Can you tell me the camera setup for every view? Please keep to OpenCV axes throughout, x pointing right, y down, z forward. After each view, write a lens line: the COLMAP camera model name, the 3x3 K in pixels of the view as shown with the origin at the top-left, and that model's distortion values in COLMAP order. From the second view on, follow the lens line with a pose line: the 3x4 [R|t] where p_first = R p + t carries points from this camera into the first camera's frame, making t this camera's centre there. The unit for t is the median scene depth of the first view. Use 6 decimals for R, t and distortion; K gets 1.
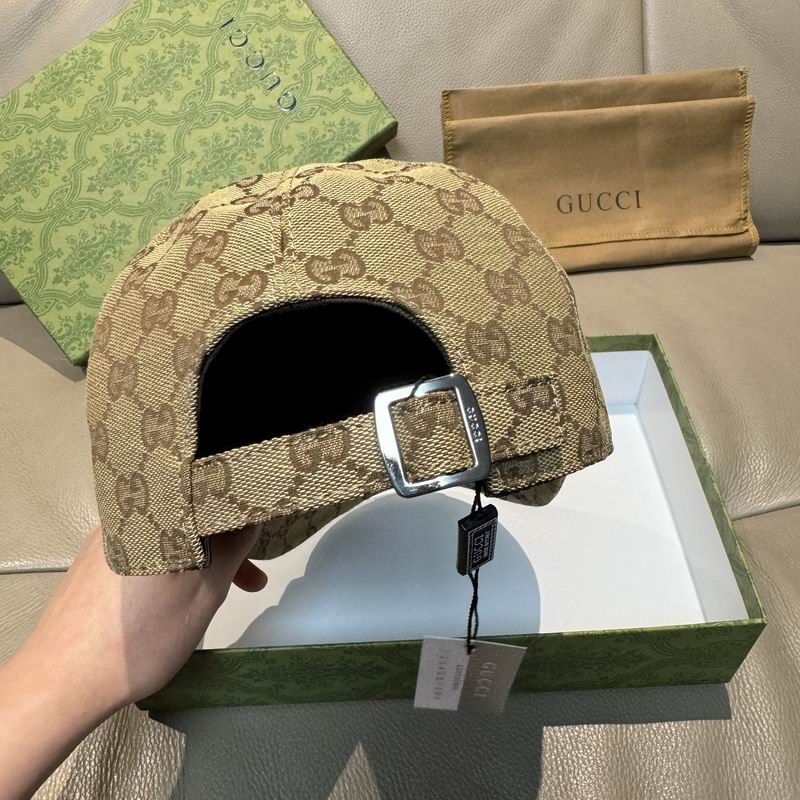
lens RADIAL K [[754.8, 0, 400.1], [0, 754.8, 347.8], [0, 0, 1]] dist [-0.002217, 0.002963]
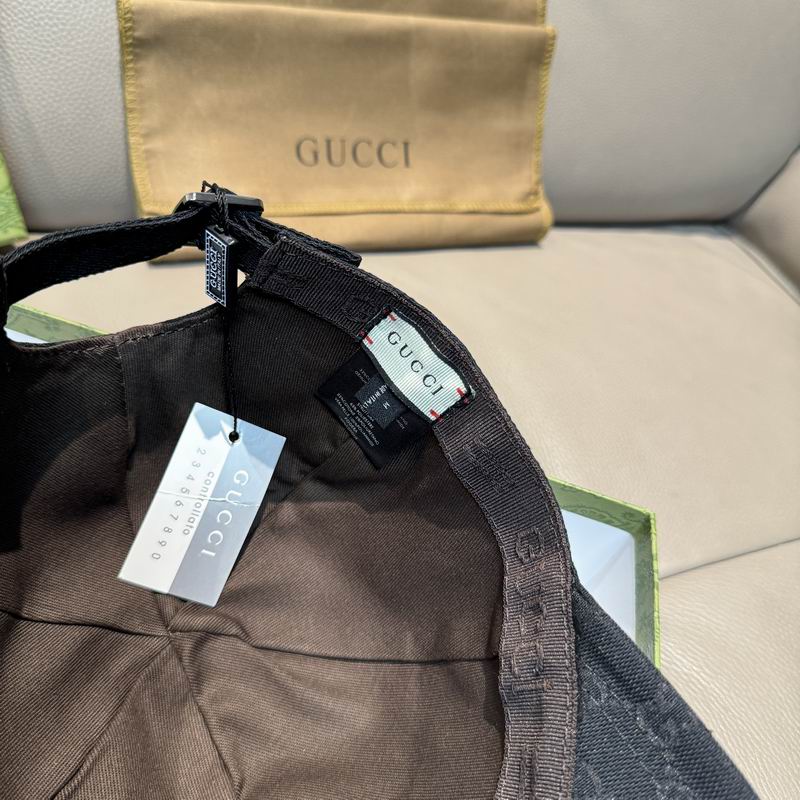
lens RADIAL K [[794.6, 0, 398.3], [0, 794.6, 408.9], [0, 0, 1]] dist [0.000745, -0.088266]
pose [[0.936338, -0.020217, 0.350517, 0.043663], [-0.013378, 0.995561, 0.093159, -0.029257], [-0.350844, -0.091918, 0.931912, 0.313009]]
